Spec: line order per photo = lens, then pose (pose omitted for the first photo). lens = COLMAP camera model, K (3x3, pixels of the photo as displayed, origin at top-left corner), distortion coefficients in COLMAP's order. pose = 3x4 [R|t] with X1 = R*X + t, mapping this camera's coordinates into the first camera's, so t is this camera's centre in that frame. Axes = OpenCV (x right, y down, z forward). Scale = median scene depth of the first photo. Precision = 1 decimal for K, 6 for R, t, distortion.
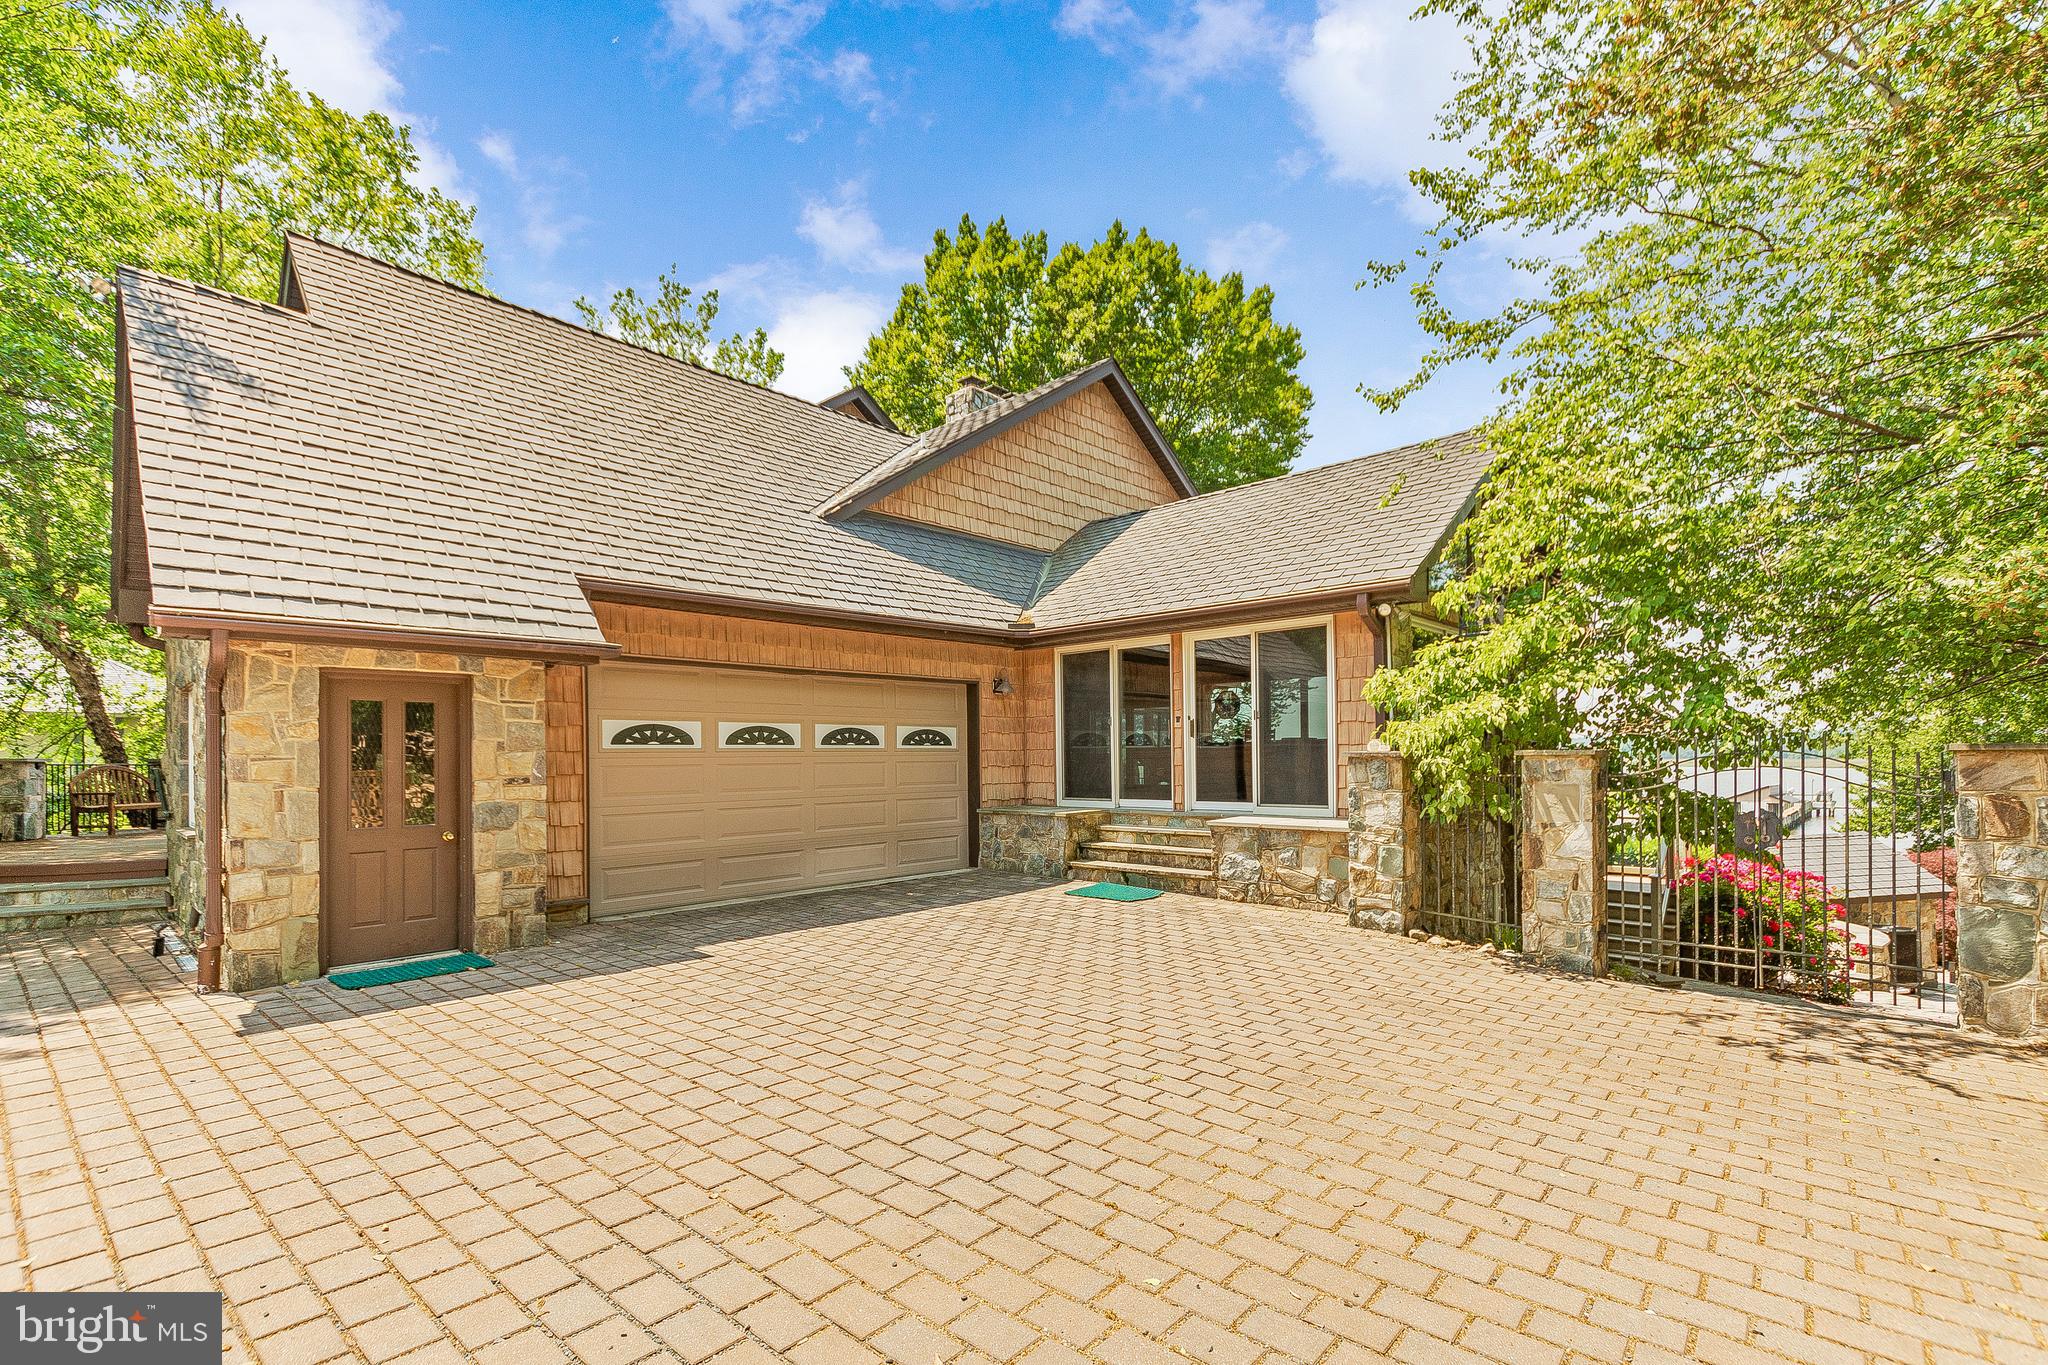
lens RADIAL K [[930.3, 0, 1021.1], [0, 930.3, 760.9], [0, 0, 1]] dist [0.004383, 0.000921]
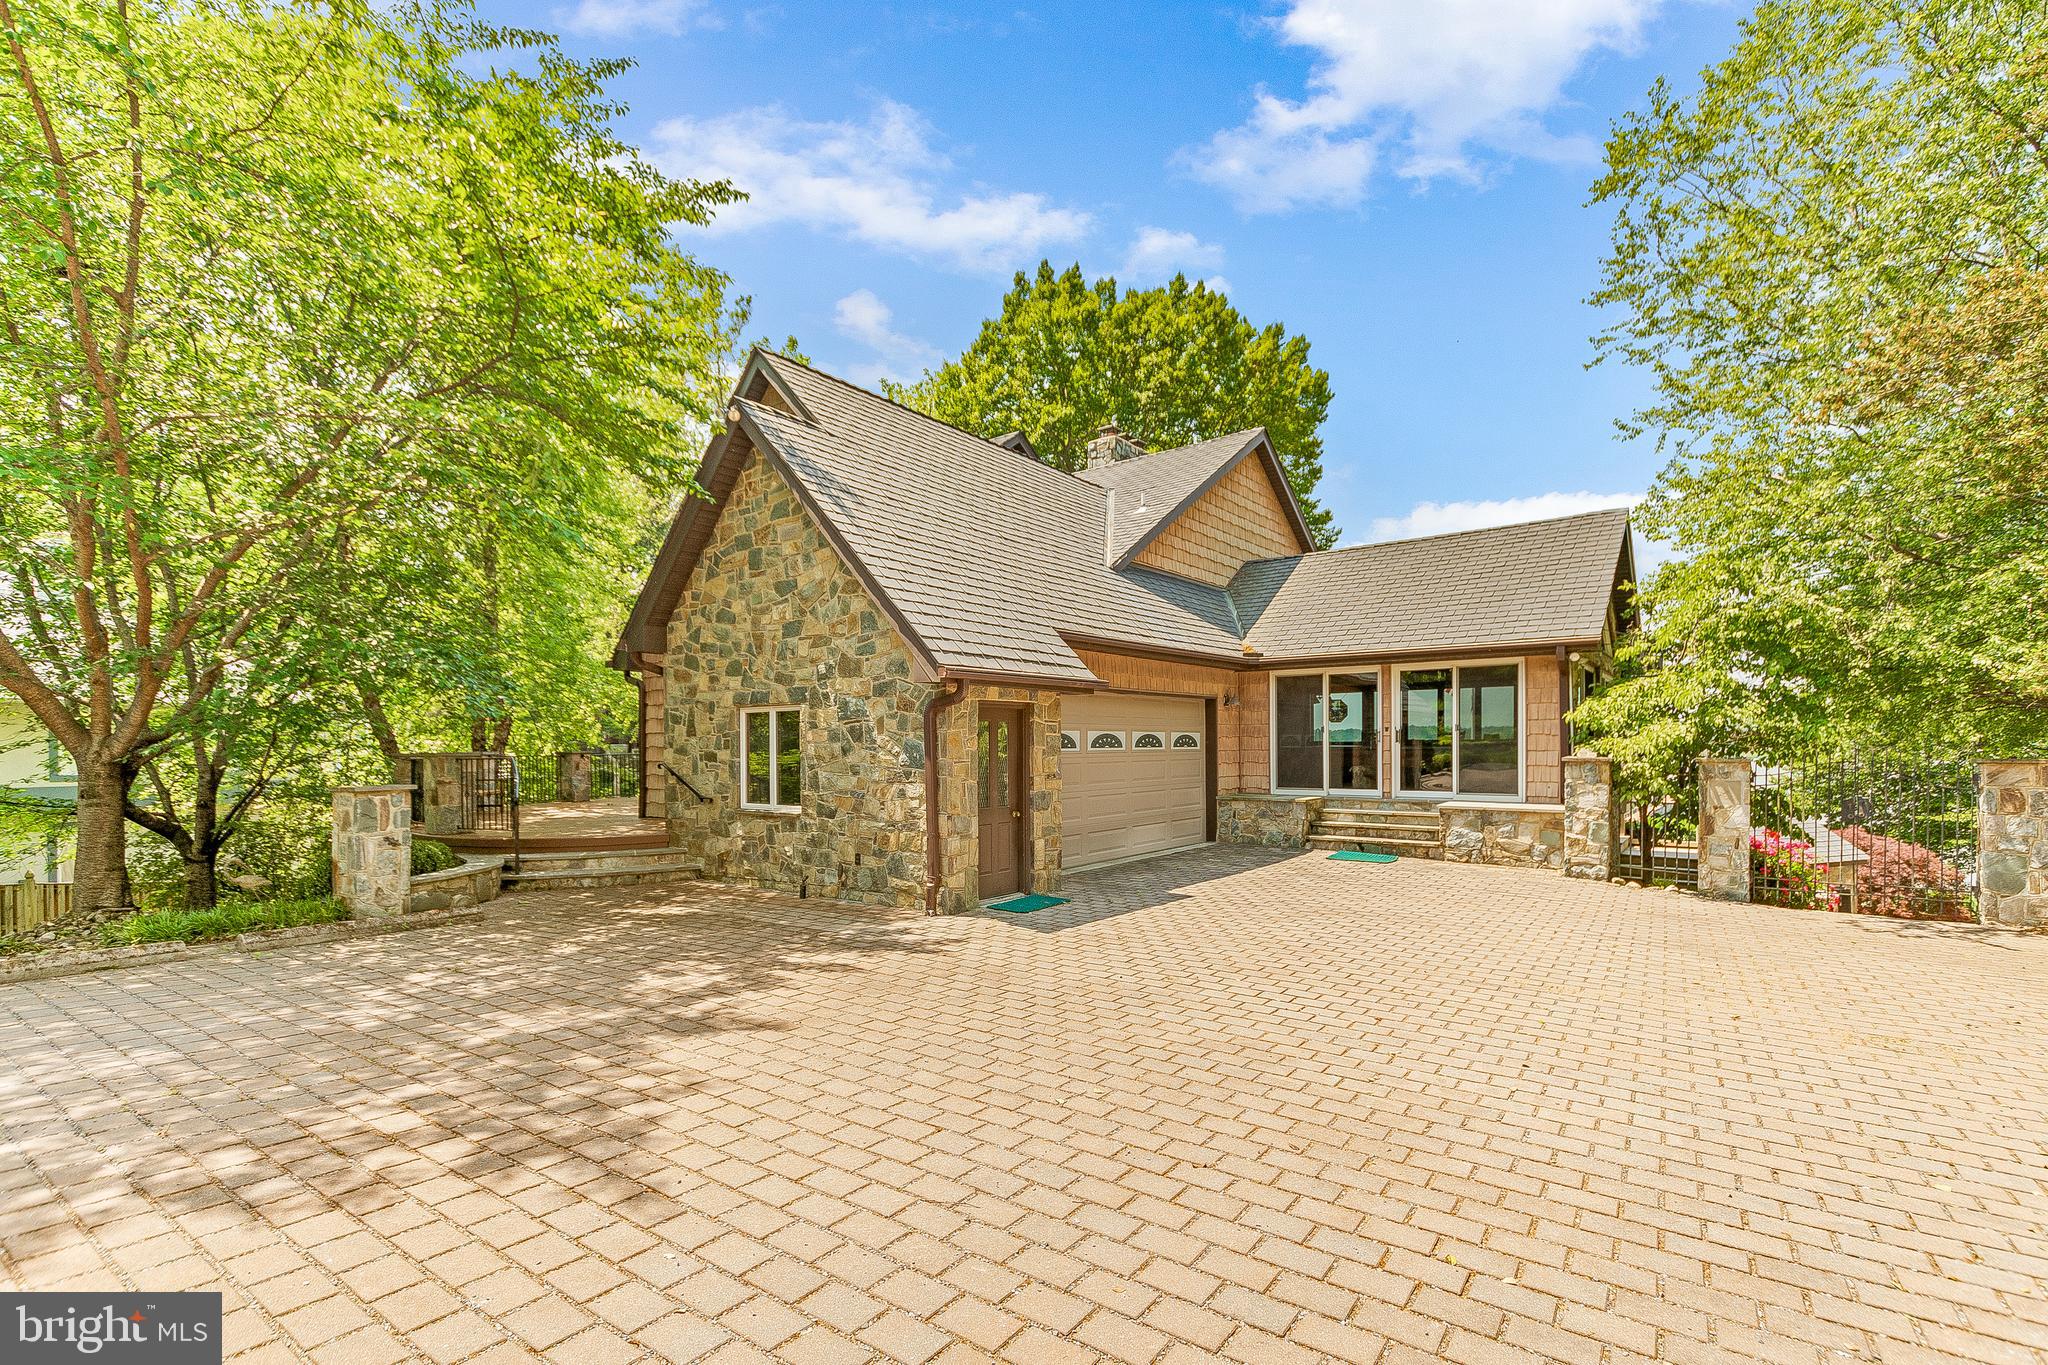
lens RADIAL K [[925.9, 0, 1025.6], [0, 925.9, 765.4], [0, 0, 1]] dist [0.001843, -0.000752]
pose [[0.996031, 0.004471, 0.088892, -0.492004], [-0.006055, 0.999828, 0.017550, -0.013896], [-0.088798, -0.018019, 0.995887, -0.293577]]
